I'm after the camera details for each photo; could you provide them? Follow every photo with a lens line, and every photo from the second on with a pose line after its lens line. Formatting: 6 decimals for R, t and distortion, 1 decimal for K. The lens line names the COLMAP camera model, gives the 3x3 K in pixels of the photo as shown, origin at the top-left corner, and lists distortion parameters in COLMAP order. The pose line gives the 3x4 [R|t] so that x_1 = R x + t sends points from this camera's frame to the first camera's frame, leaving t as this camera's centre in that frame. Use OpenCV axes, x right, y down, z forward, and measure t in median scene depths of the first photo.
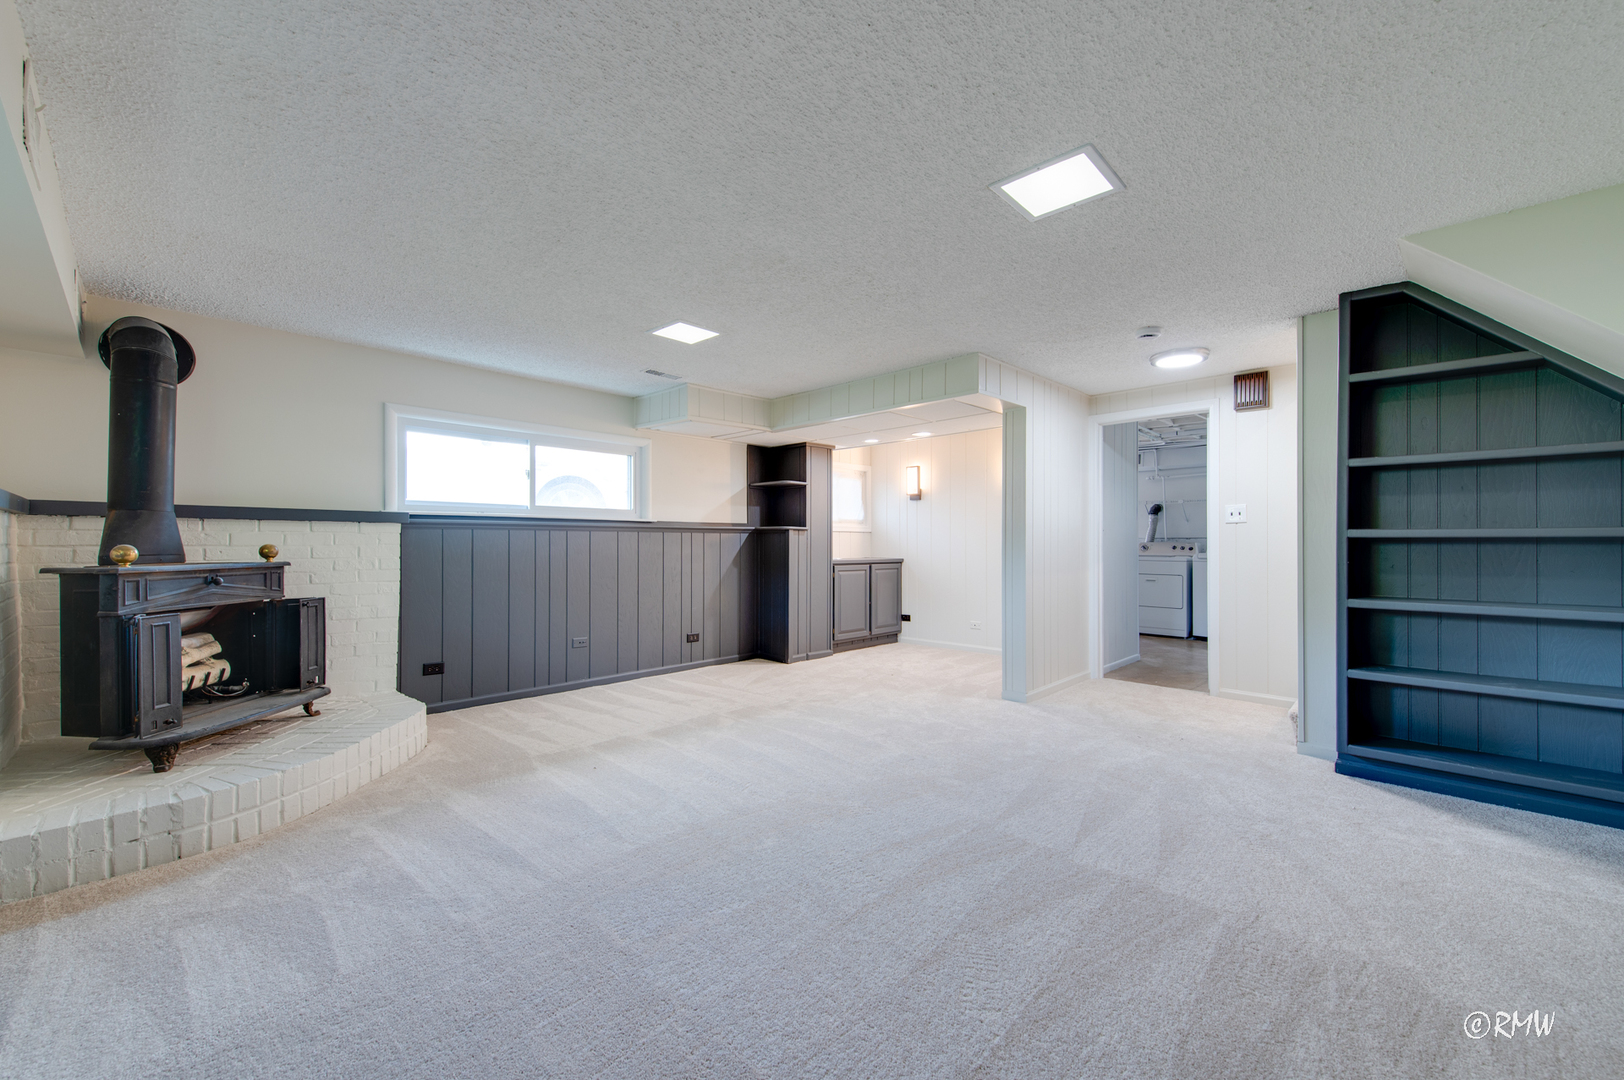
lens RADIAL K [[649.4, 0, 818.8], [0, 649.4, 543.1], [0, 0, 1]] dist [0.009959, -0.001031]
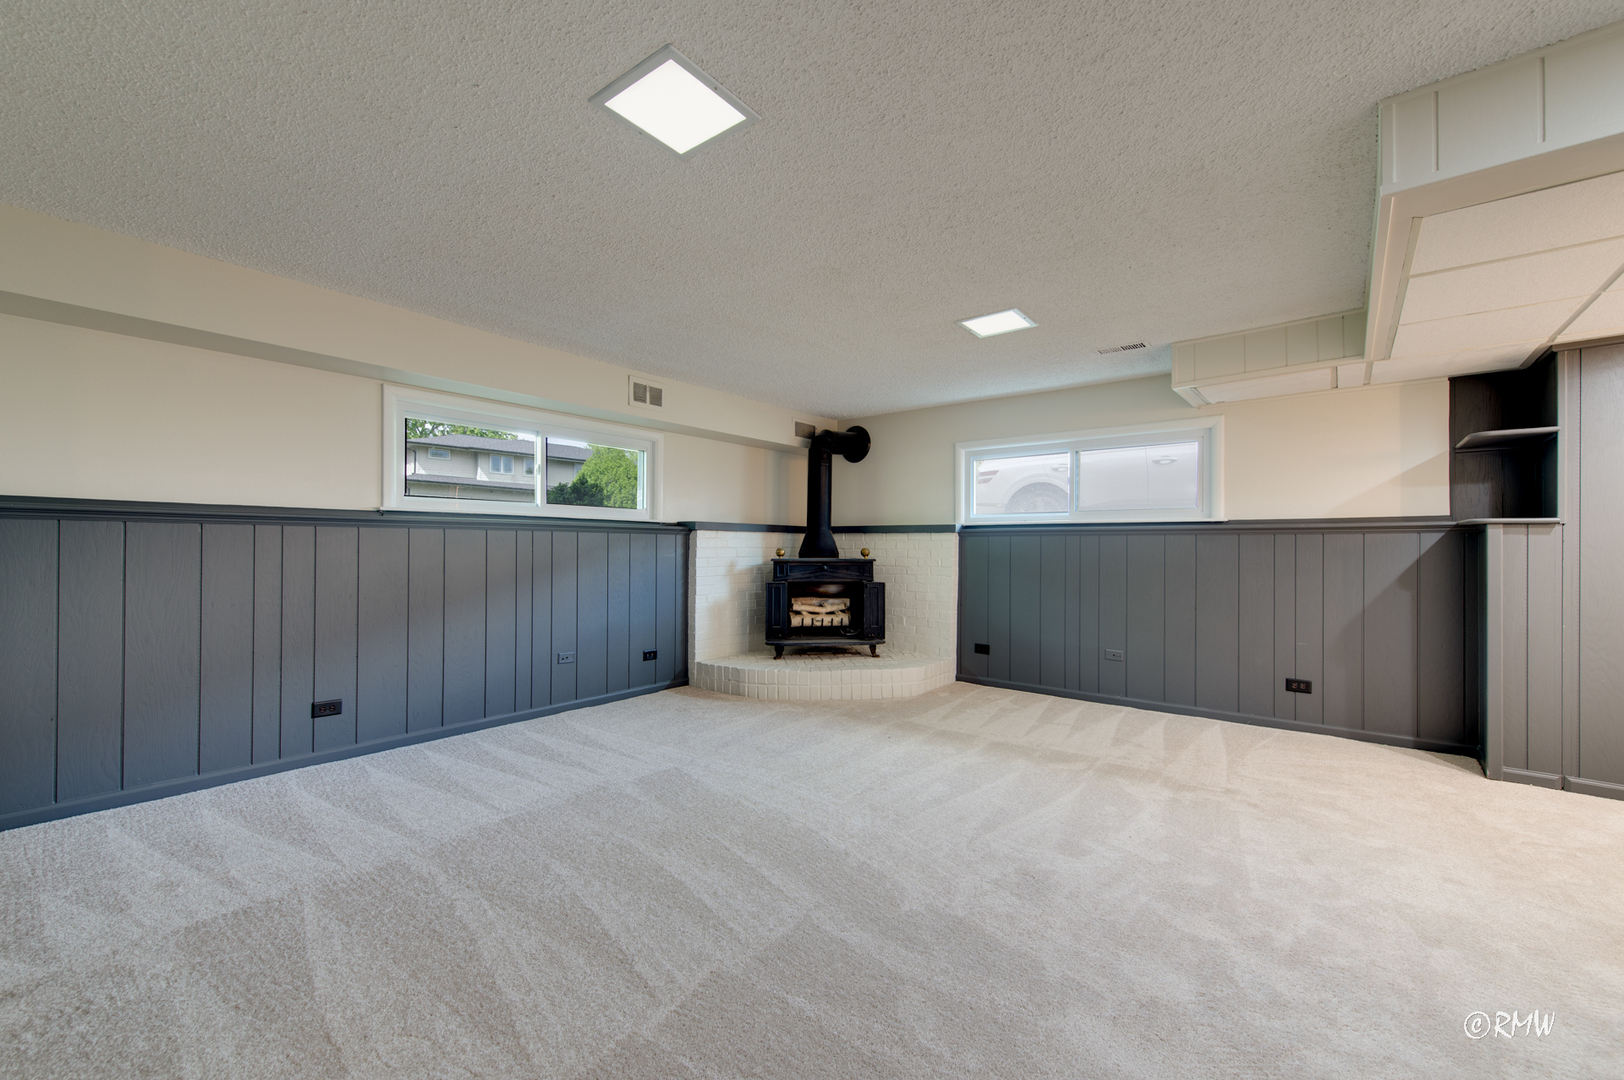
lens RADIAL K [[649.4, 0, 806.1], [0, 649.4, 542.4], [0, 0, 1]] dist [0.009959, -0.001031]
pose [[0.082301, -0.008147, -0.996574, 0.522392], [-0.005580, 0.999947, -0.008636, 0.002071], [0.996592, 0.006271, 0.082252, 0.478550]]
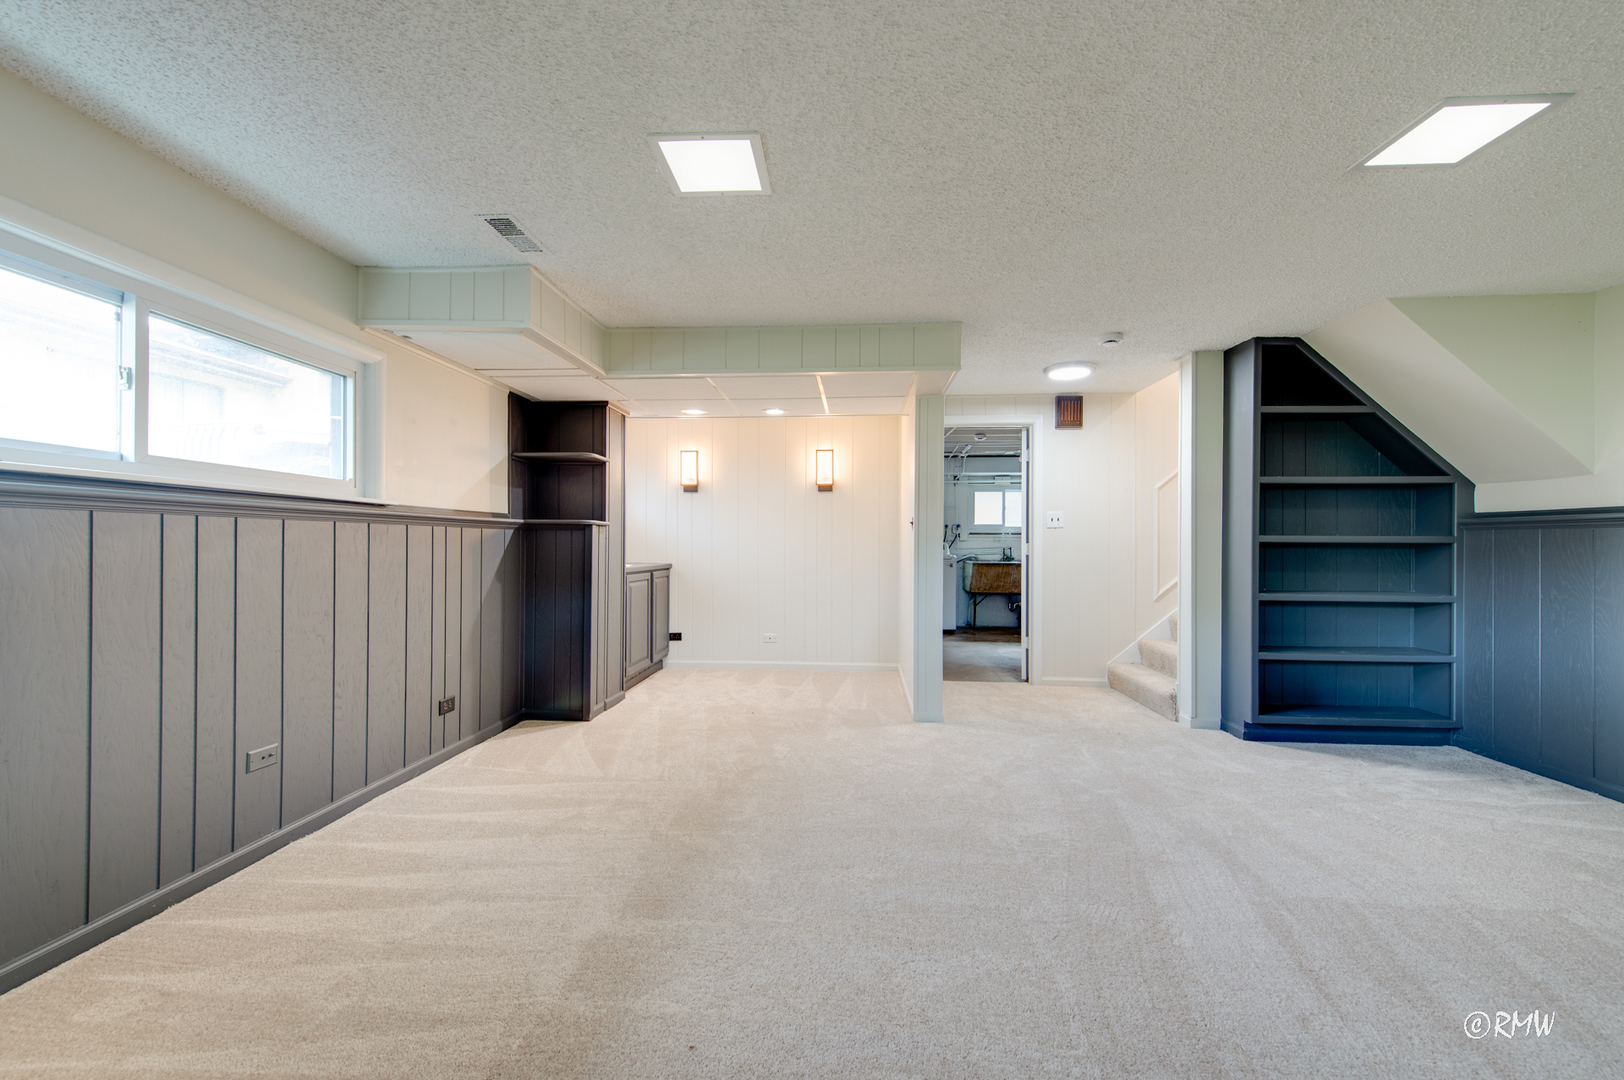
lens RADIAL K [[649.4, 0, 818.6], [0, 649.4, 543.7], [0, 0, 1]] dist [0.009959, -0.001031]
pose [[0.763535, 0.003040, 0.645760, -0.362874], [-0.003340, 0.999994, -0.000758, -0.001415], [-0.645758, -0.001578, 0.763540, 0.381920]]
